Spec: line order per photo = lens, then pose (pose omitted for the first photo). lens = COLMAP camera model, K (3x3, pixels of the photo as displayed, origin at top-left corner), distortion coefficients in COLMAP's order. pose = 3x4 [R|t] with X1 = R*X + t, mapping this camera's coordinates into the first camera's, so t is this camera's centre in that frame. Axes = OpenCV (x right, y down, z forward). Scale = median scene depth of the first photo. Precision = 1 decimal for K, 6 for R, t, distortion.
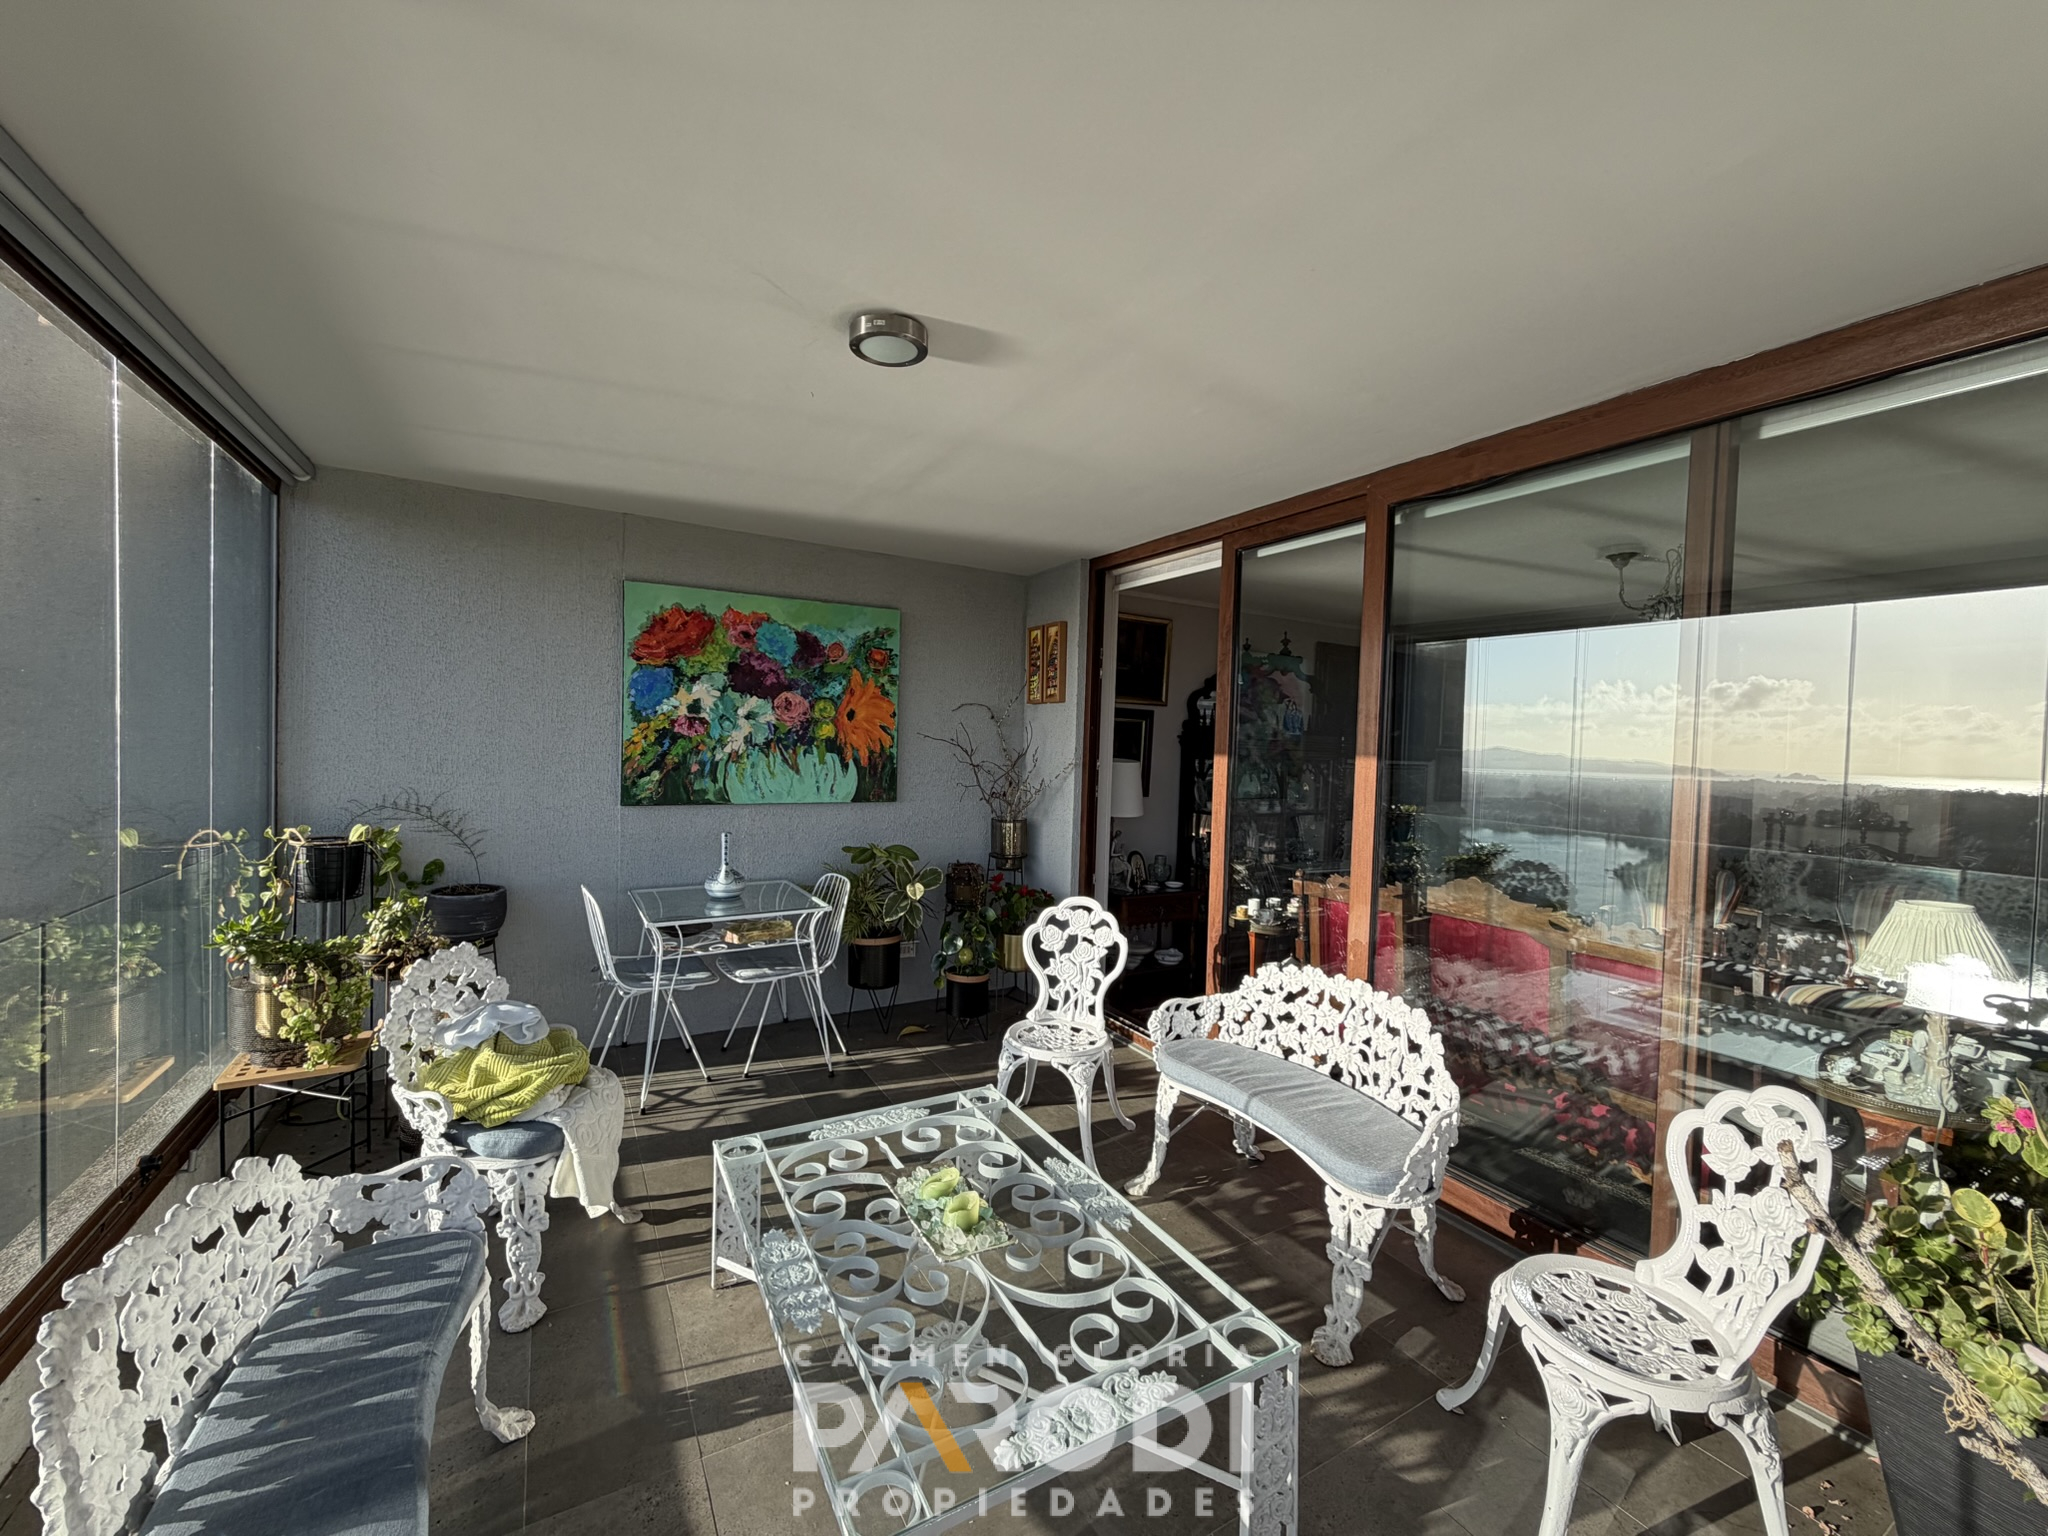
lens RADIAL K [[815.9, 0, 1022.0], [0, 815.9, 767.5], [0, 0, 1]] dist [-0.001190, -0.000437]
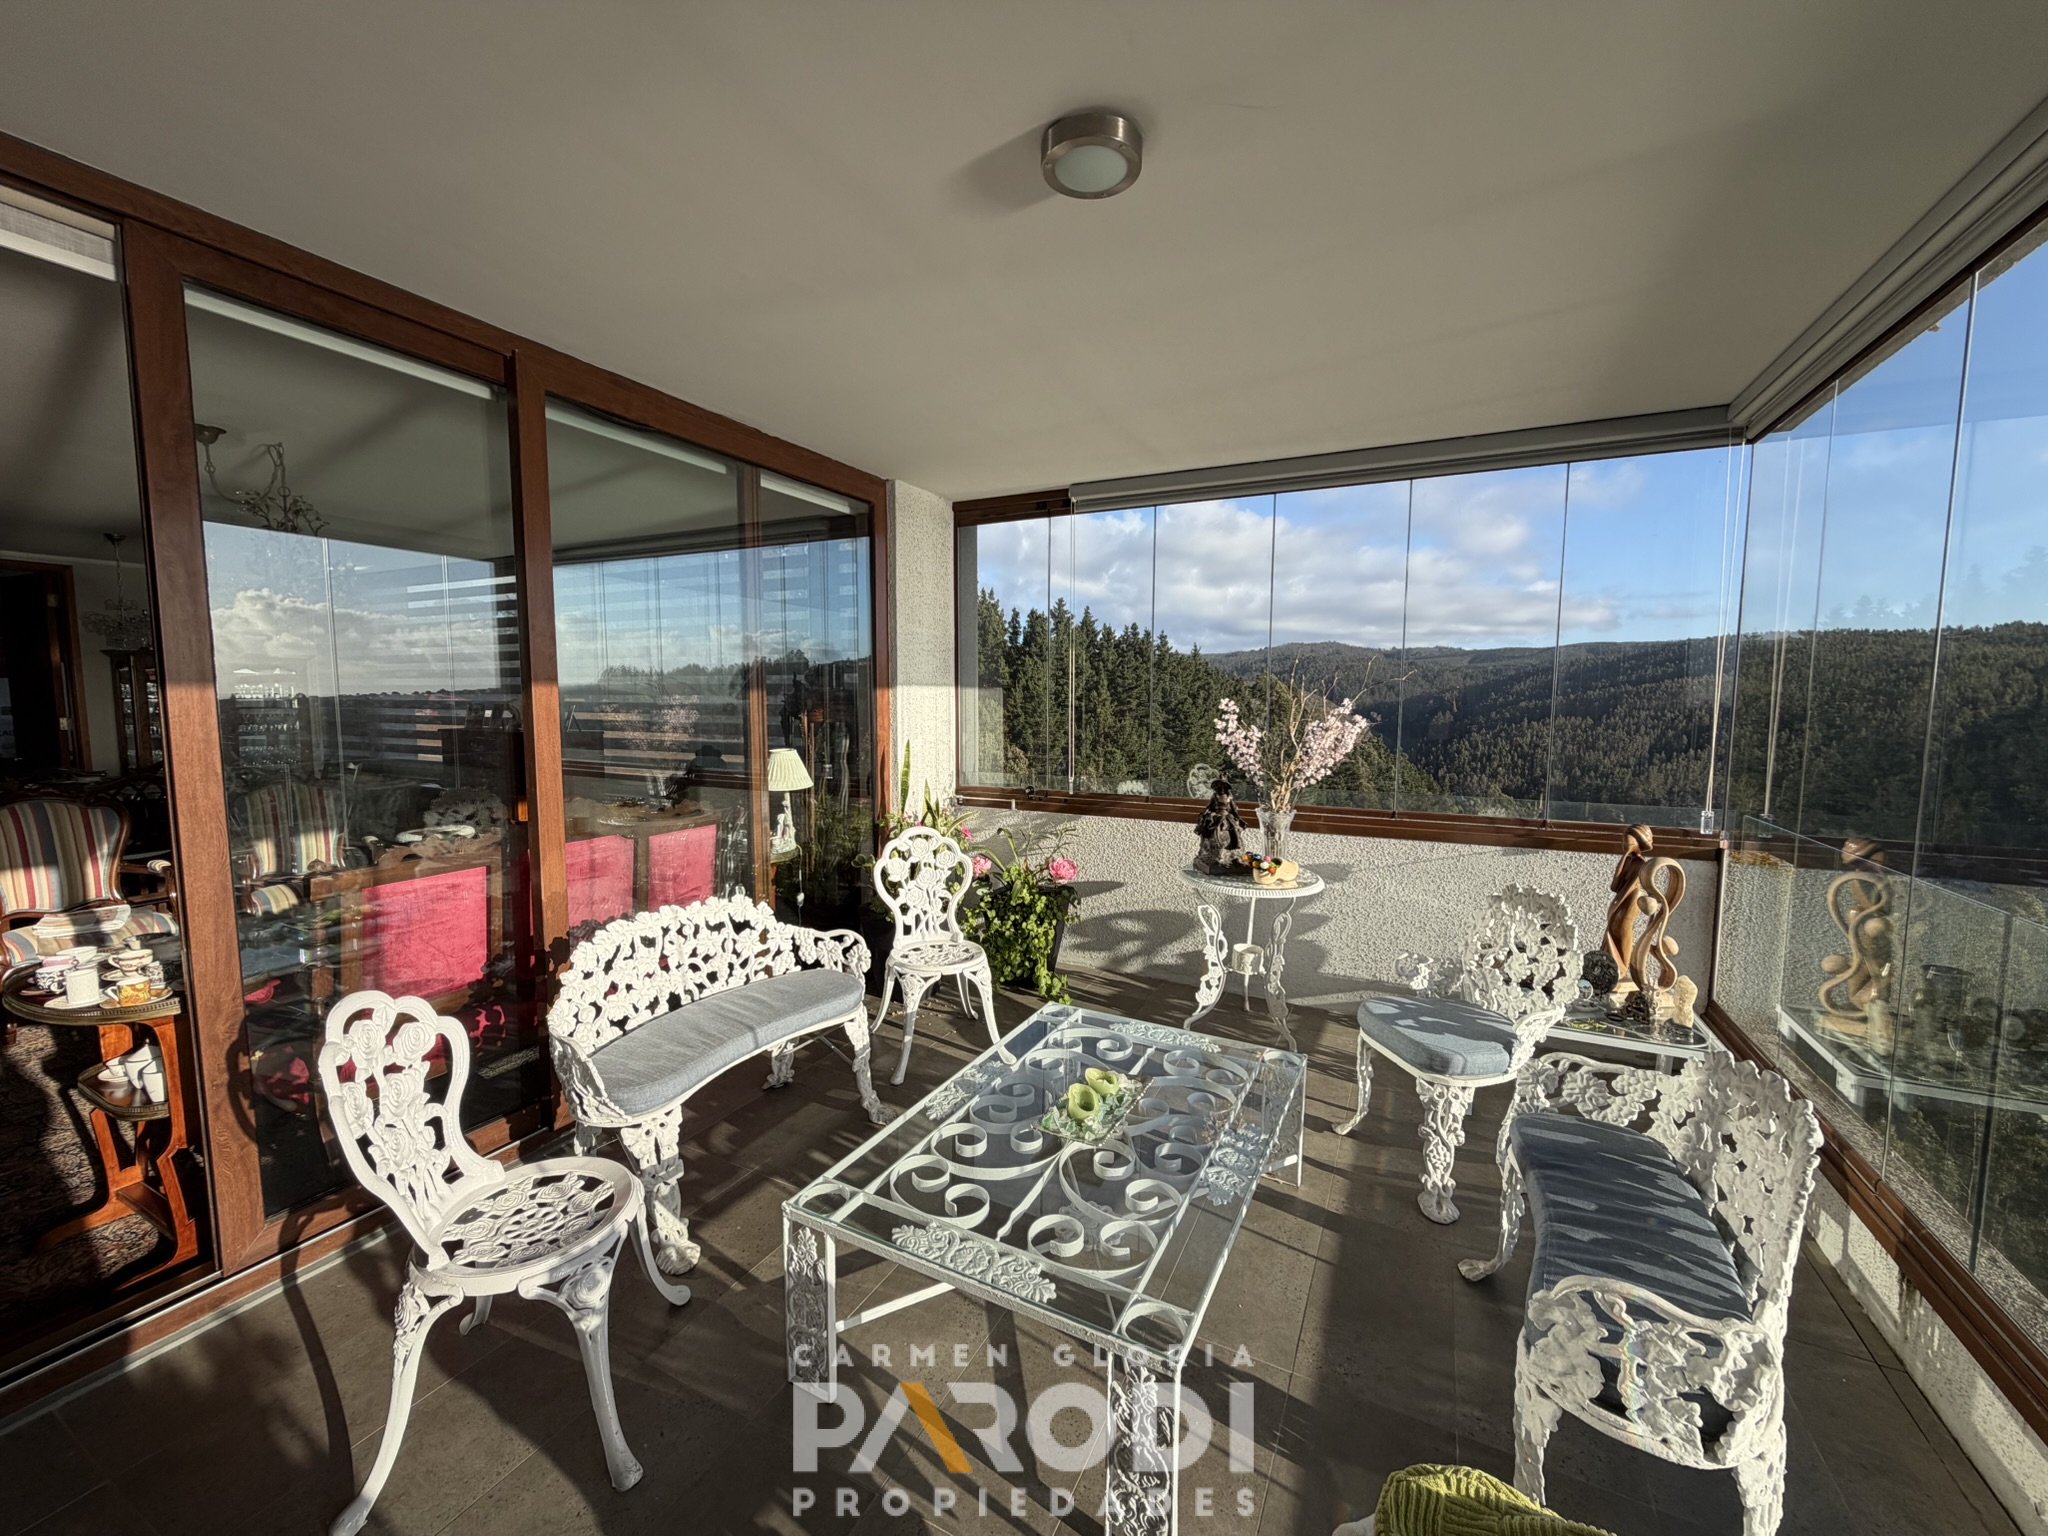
lens RADIAL K [[815.9, 0, 1022.0], [0, 815.9, 767.5], [0, 0, 1]] dist [-0.001190, -0.000437]
pose [[-0.545504, -0.107686, 0.831161, -0.647363], [0.004854, 0.991289, 0.131619, -0.038412], [-0.838094, 0.075833, -0.540229, 1.172167]]
